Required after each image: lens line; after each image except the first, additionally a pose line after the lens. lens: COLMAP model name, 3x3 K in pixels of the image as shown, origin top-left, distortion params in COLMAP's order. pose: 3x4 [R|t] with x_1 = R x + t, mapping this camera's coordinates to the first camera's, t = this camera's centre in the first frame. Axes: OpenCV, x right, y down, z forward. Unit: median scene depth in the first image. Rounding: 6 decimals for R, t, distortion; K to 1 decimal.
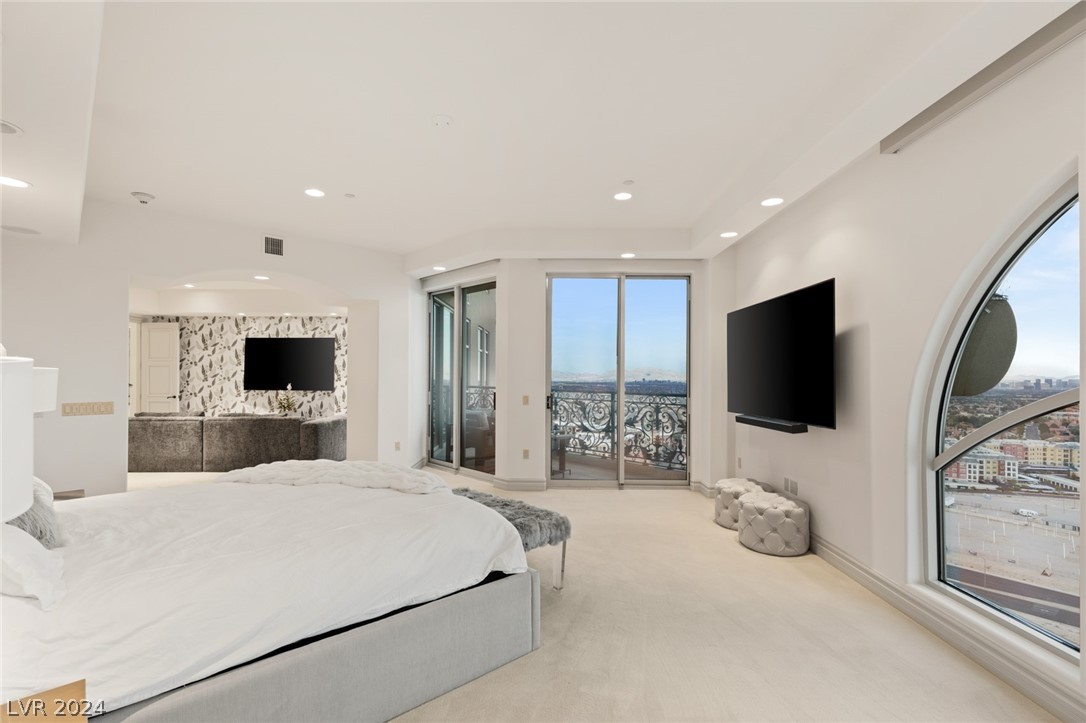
lens RADIAL K [[485.4, 0, 542.8], [0, 485.4, 367.1], [0, 0, 1]] dist [0.007699, -0.001833]
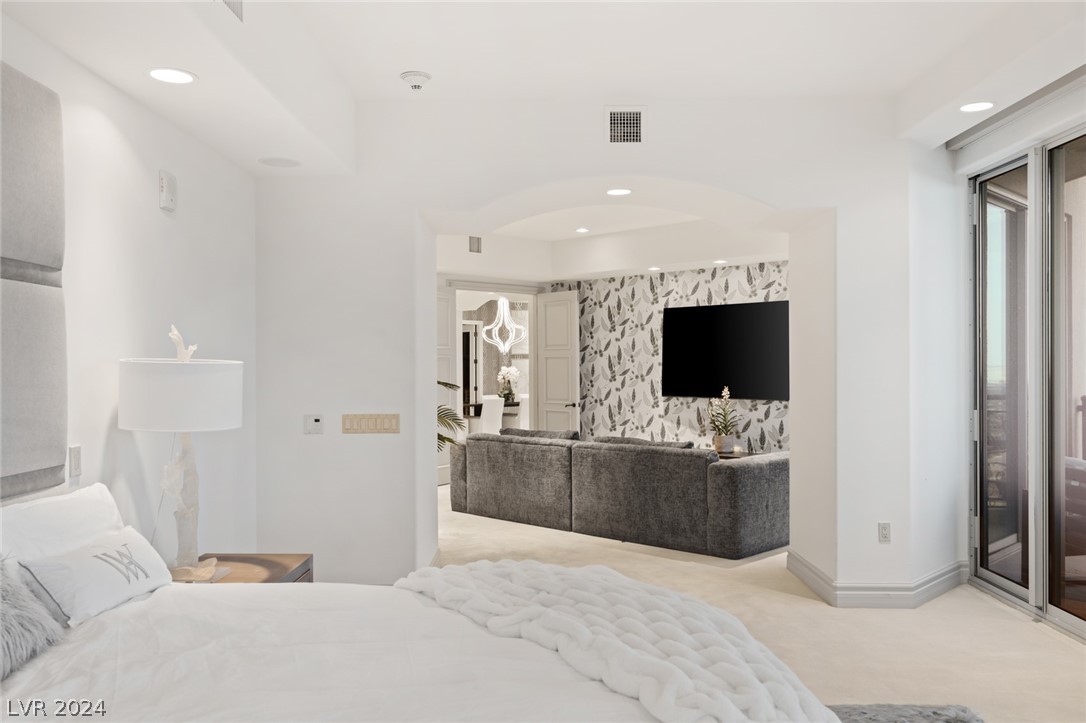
lens RADIAL K [[862.7, 0, 541.9], [0, 862.7, 364.6], [0, 0, 1]] dist [0.001575, 0.000234]
pose [[0.714057, -0.006040, -0.700062, 0.018177], [0.012859, 0.999907, 0.004488, 0.001671], [0.699970, -0.012207, 0.714068, 0.144909]]
